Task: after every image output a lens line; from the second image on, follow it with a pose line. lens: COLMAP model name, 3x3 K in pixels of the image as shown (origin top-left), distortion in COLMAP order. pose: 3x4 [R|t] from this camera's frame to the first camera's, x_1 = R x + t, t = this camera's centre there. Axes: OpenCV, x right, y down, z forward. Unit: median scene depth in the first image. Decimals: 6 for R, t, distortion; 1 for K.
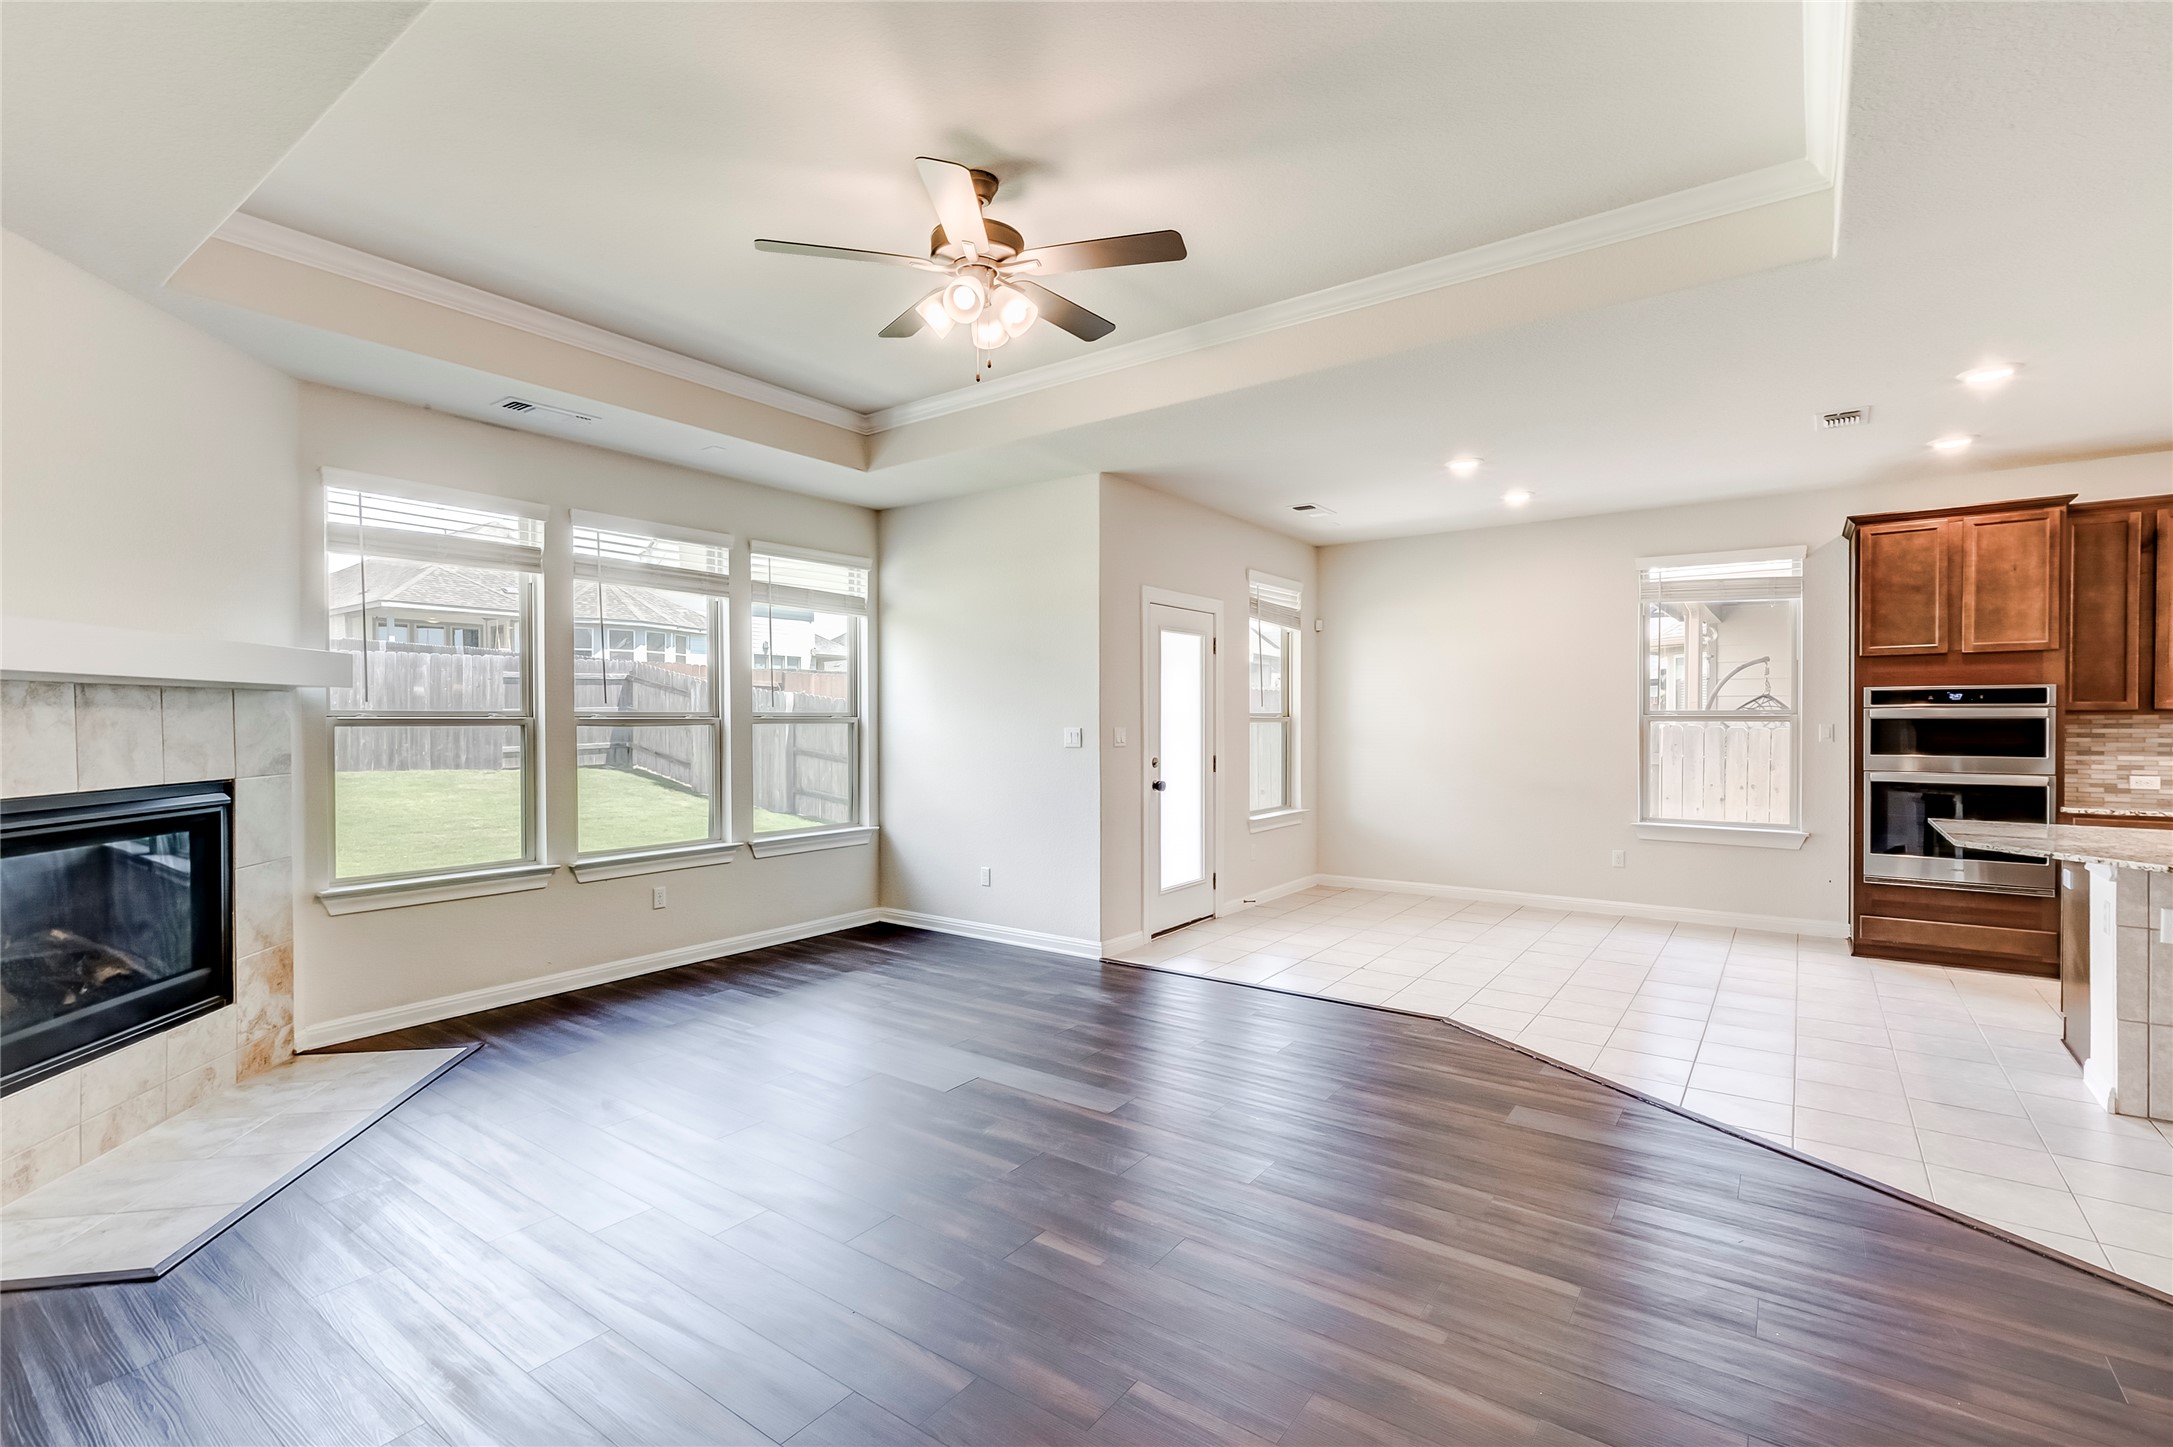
lens RADIAL K [[986.3, 0, 1088.2], [0, 986.3, 730.9], [0, 0, 1]] dist [0.003562, 0.000601]
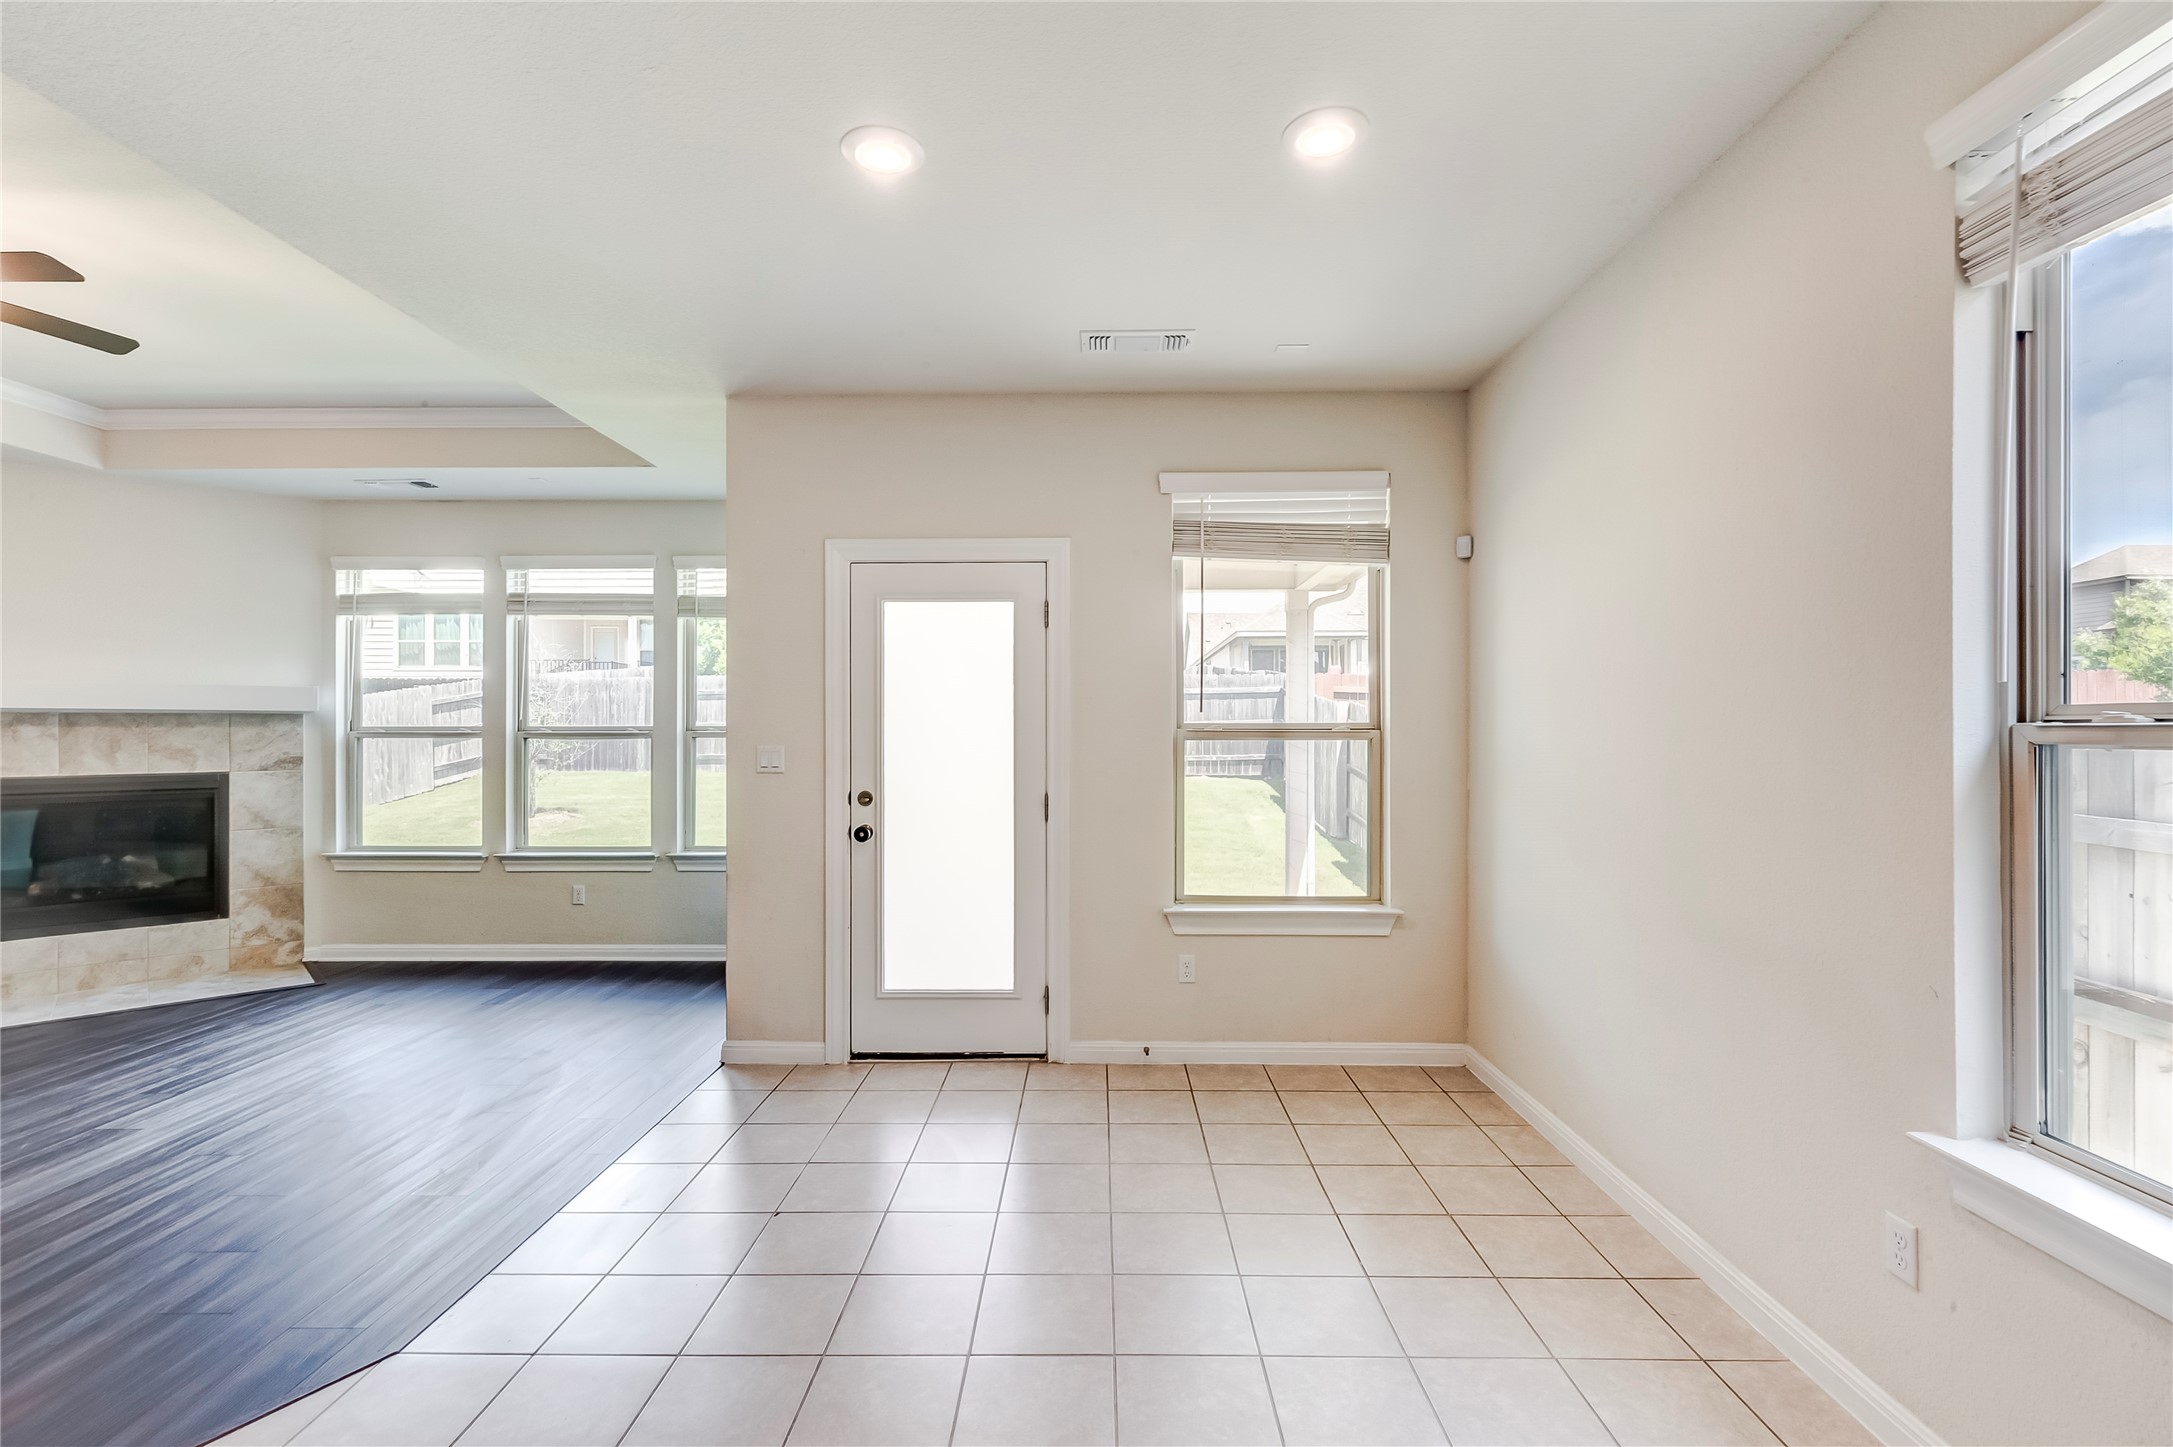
lens RADIAL K [[986.3, 0, 1088.2], [0, 986.3, 730.9], [0, 0, 1]] dist [0.003562, 0.000601]
pose [[0.575436, 0.000215, -0.817847, 0.768396], [-0.010323, 0.999922, -0.007000, -0.011923], [0.817782, 0.012471, 0.575393, 0.798970]]
